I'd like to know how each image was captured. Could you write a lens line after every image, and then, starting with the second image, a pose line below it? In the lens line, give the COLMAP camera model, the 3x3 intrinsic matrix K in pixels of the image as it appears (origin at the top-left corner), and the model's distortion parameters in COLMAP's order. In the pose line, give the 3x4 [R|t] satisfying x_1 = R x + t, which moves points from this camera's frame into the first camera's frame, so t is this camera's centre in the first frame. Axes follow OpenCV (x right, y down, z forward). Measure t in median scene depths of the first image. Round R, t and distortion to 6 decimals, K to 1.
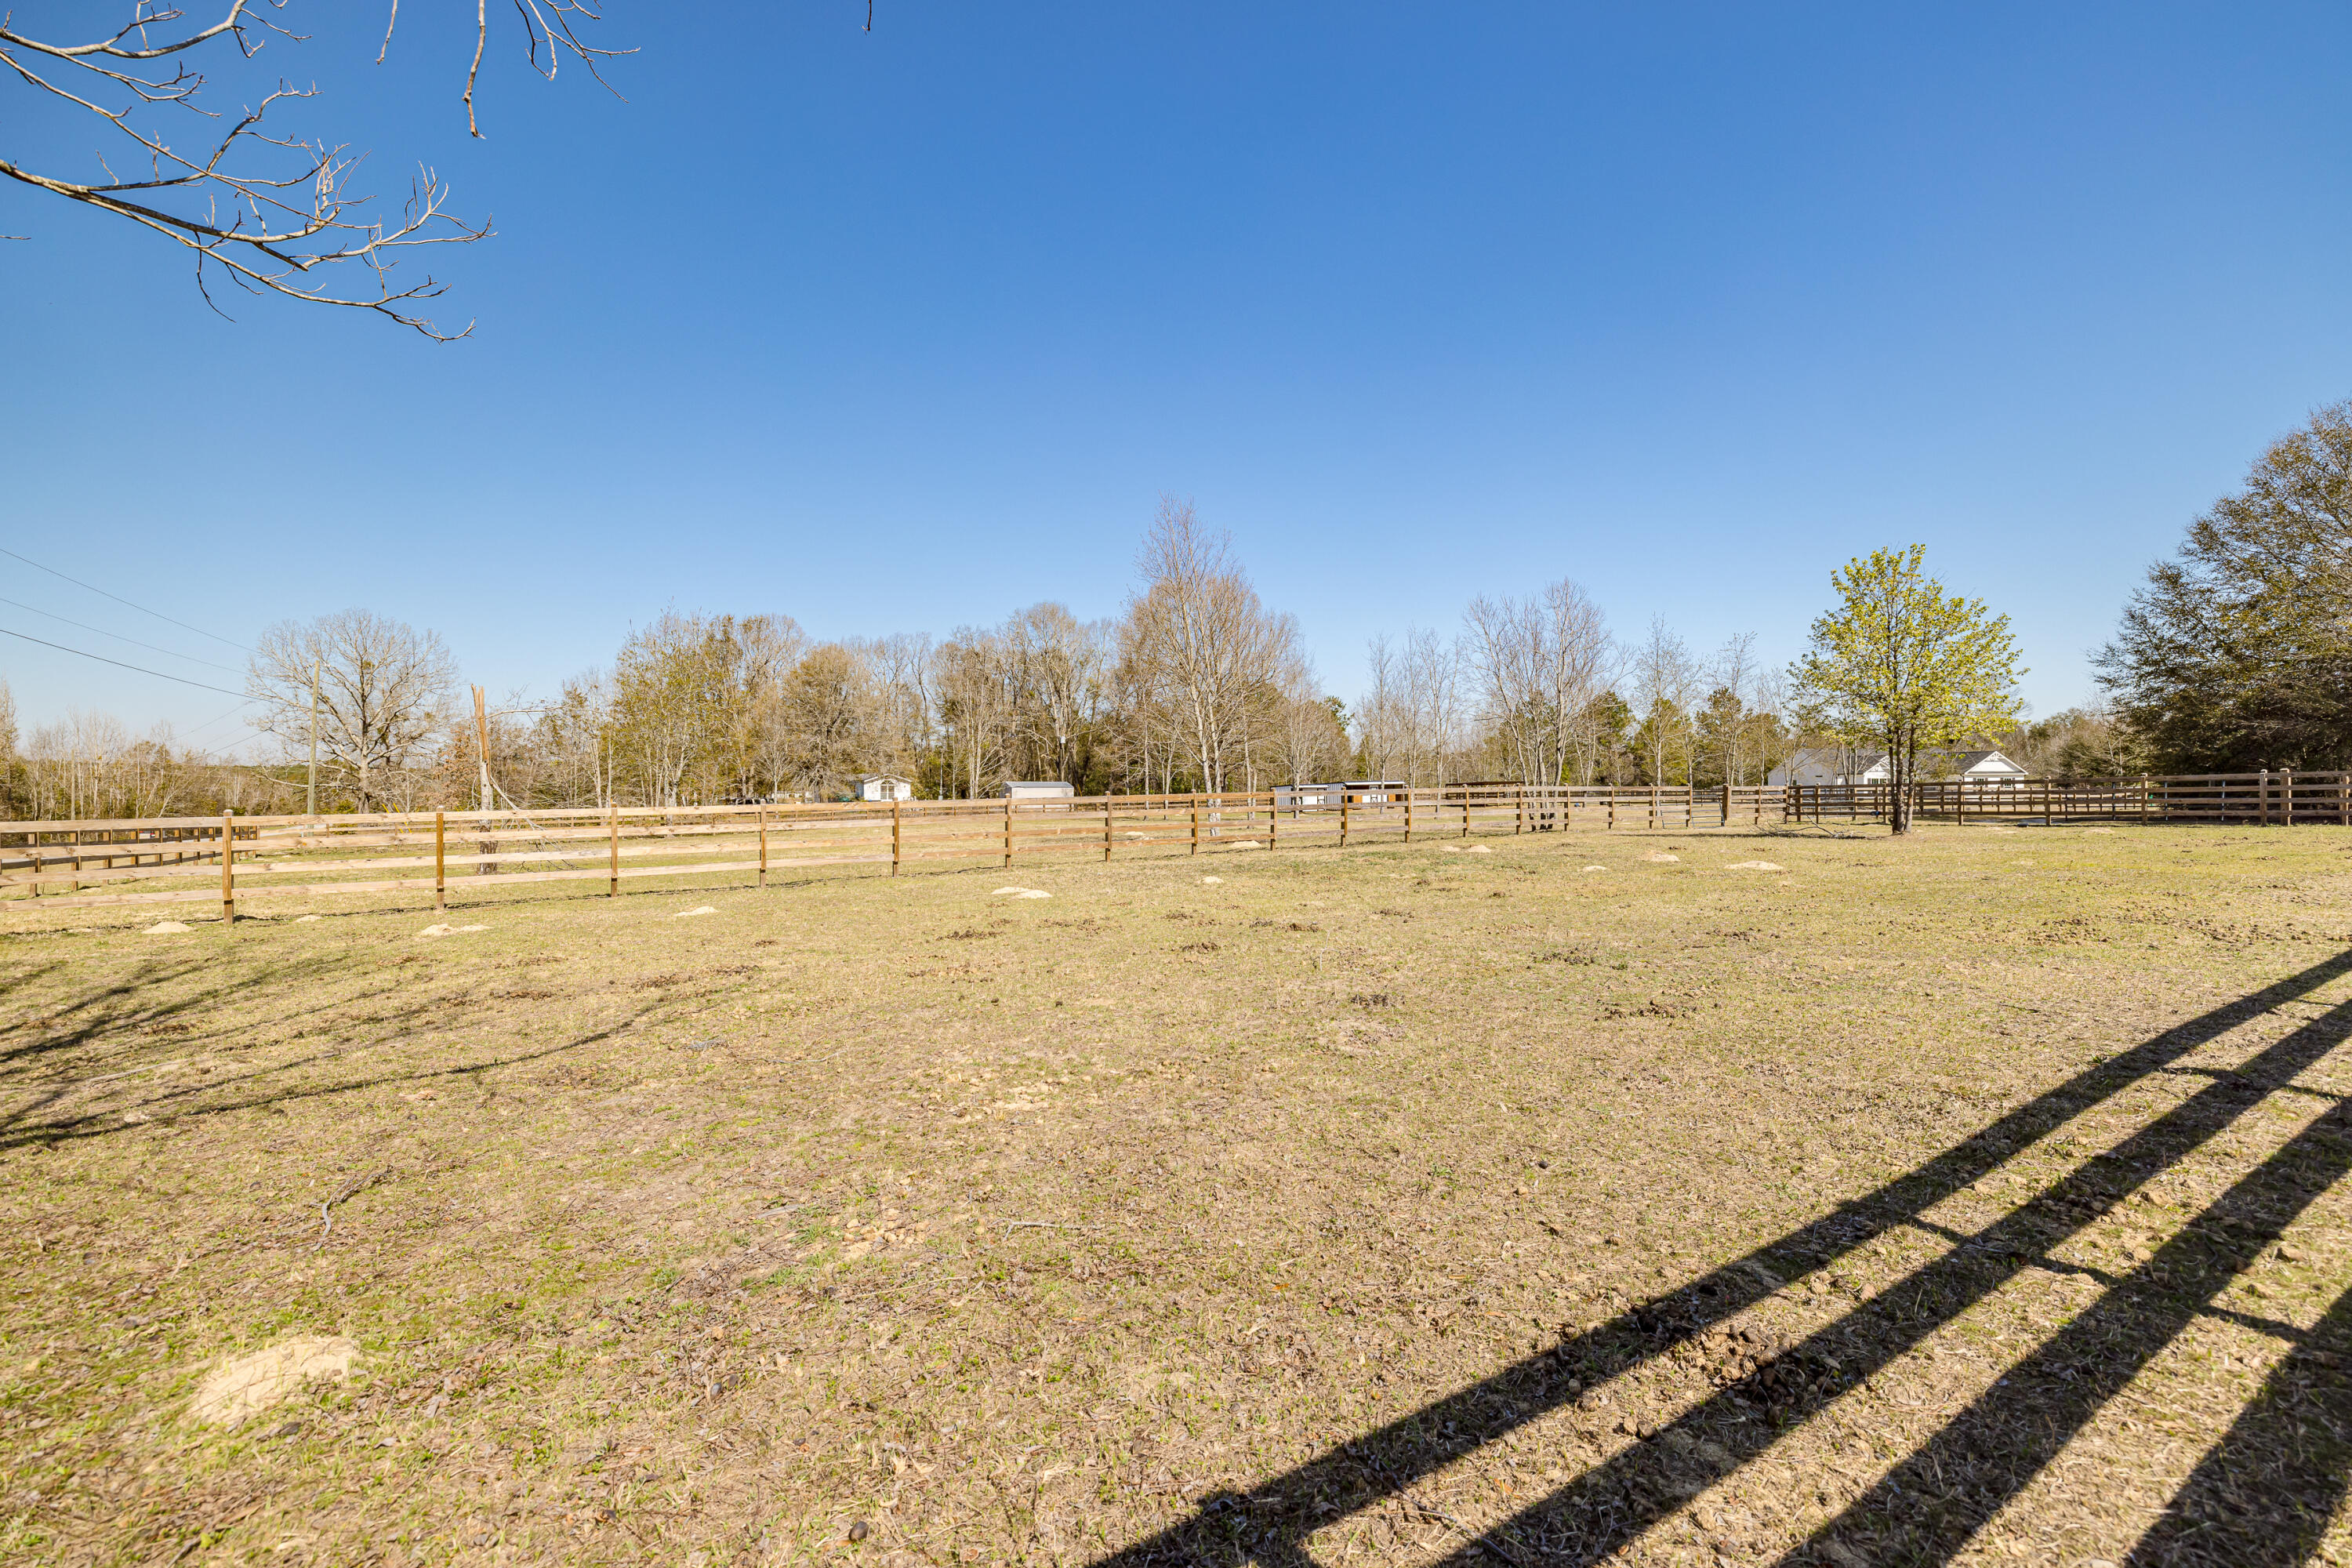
lens RADIAL K [[946.3, 0, 1255.7], [0, 946.3, 785.5], [0, 0, 1]] dist [-0.000317, 0.000053]
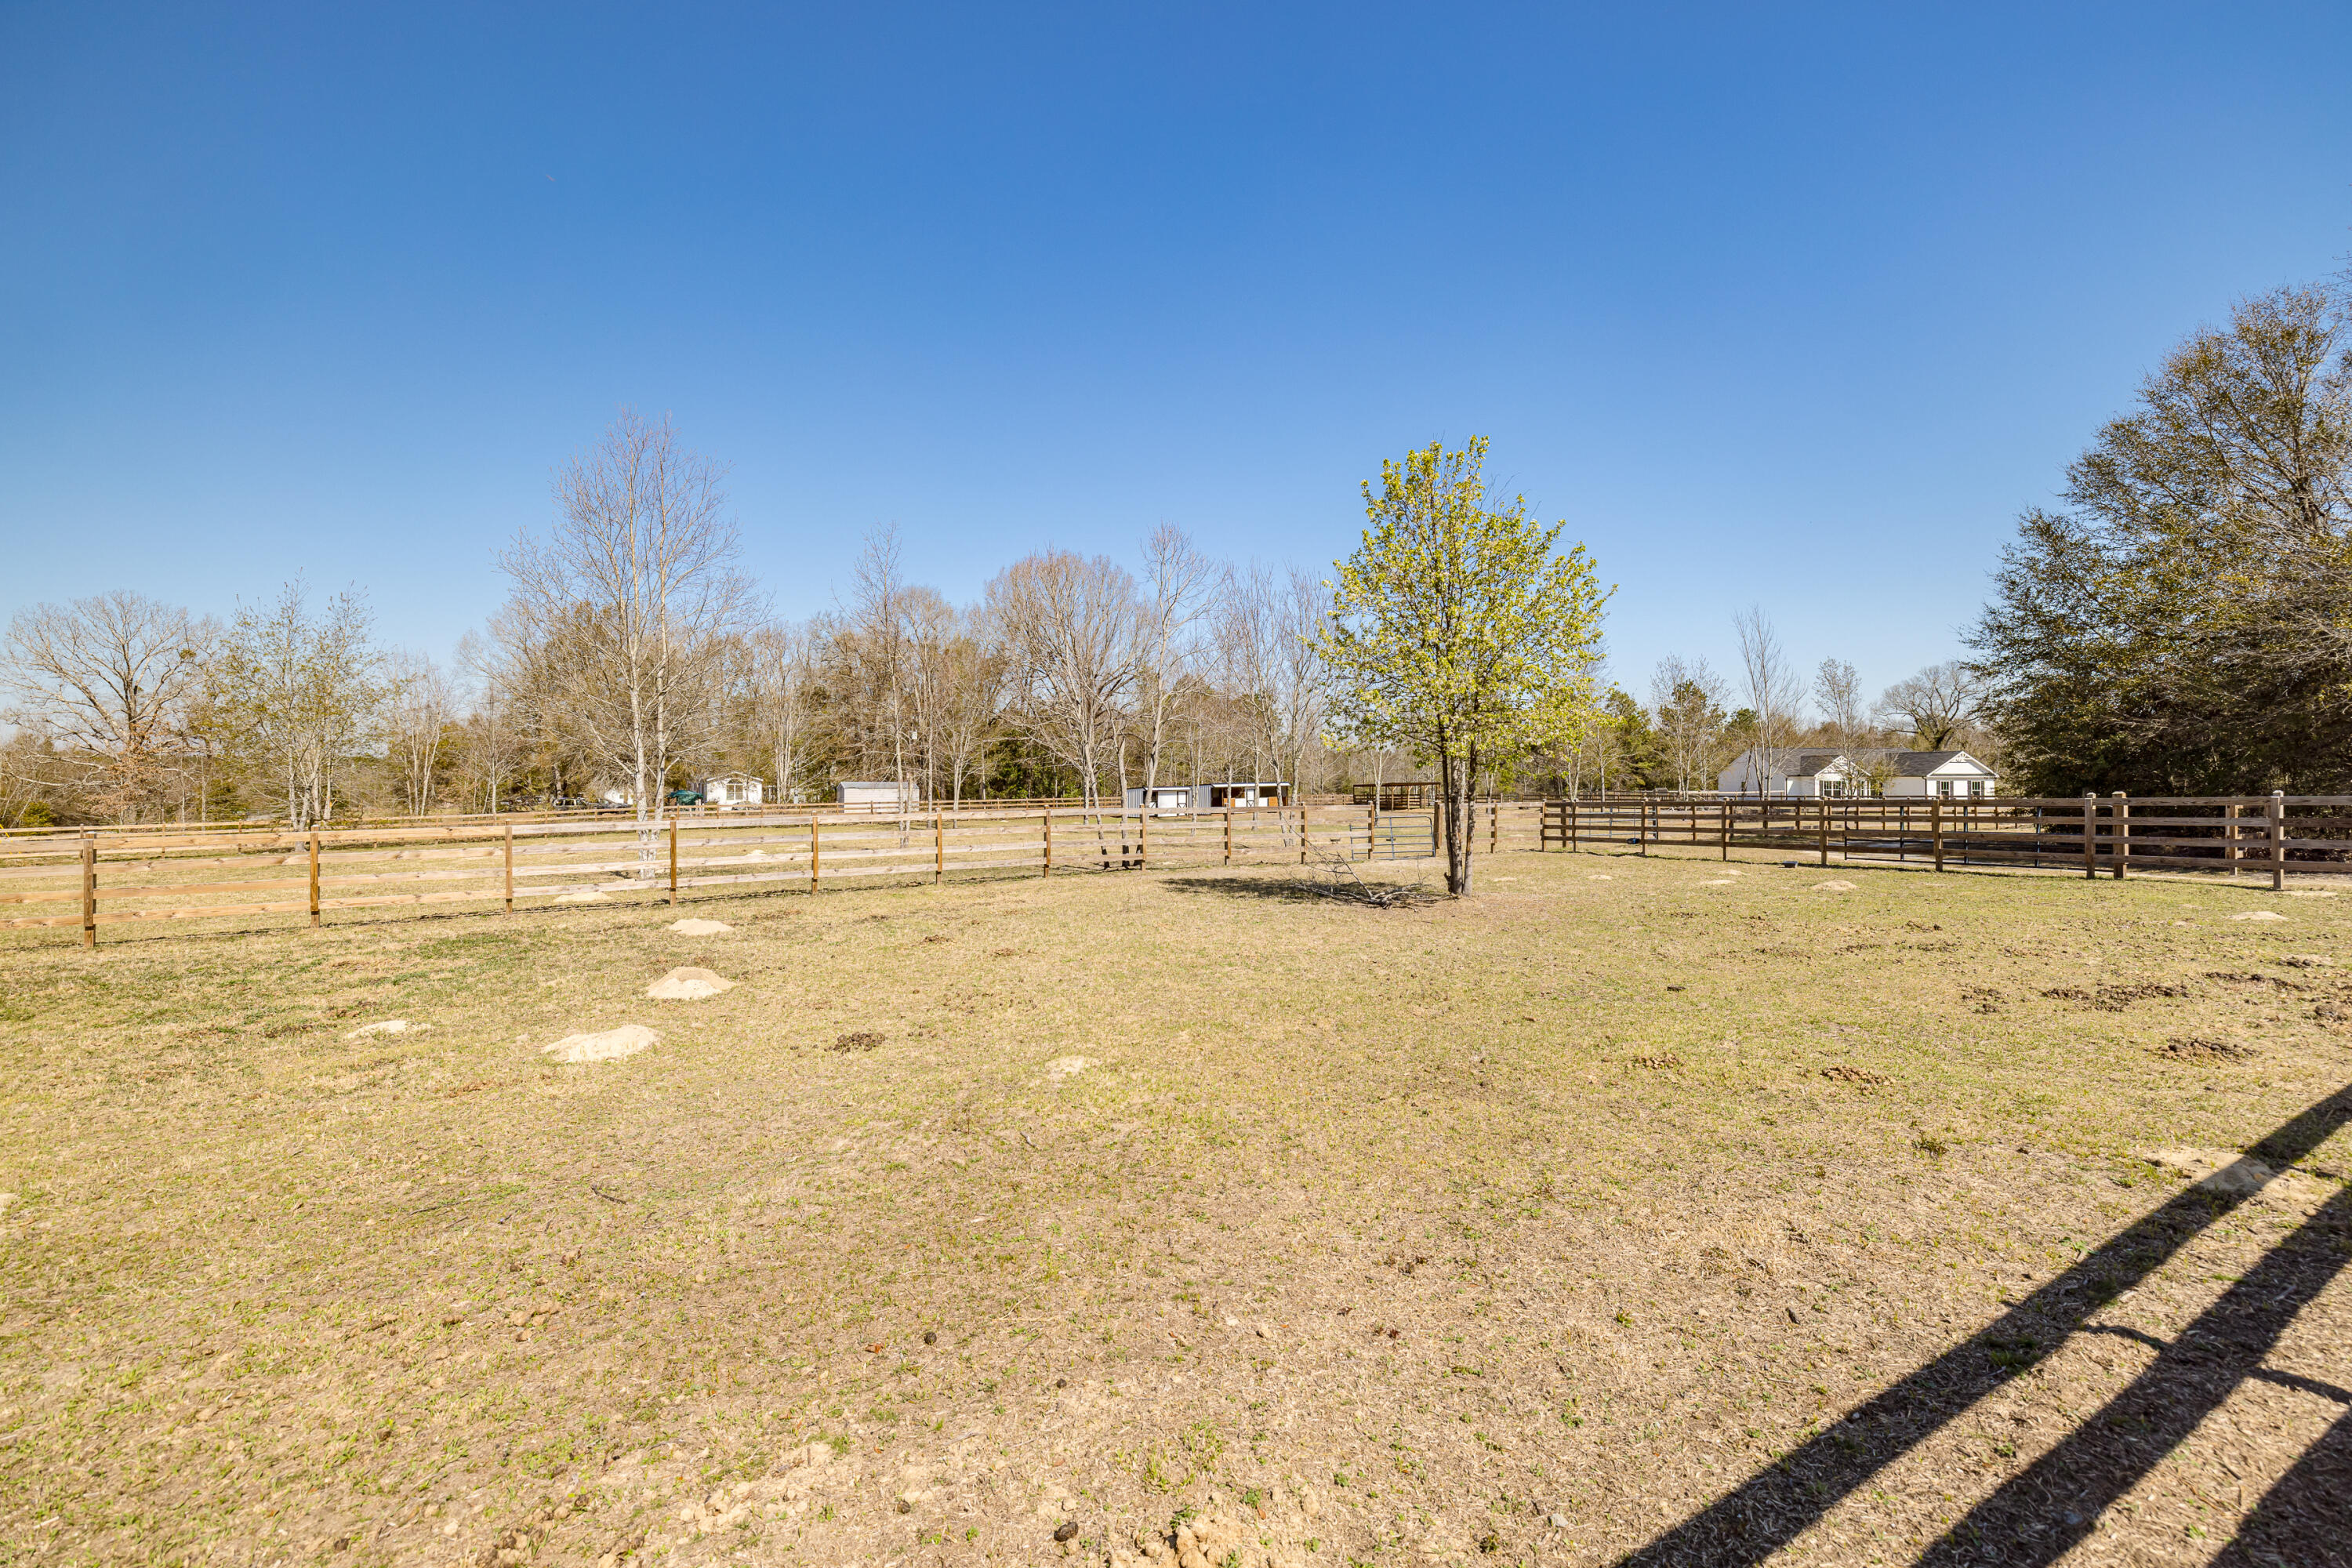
lens RADIAL K [[1010.0, 0, 1169.9], [0, 1010.0, 775.5], [0, 0, 1]] dist [0.006857, 0.000345]
pose [[0.999879, 0.002727, -0.015345, 0.264478], [-0.002871, 0.999952, -0.009362, -0.012691], [0.015319, 0.009405, 0.999838, 0.168730]]
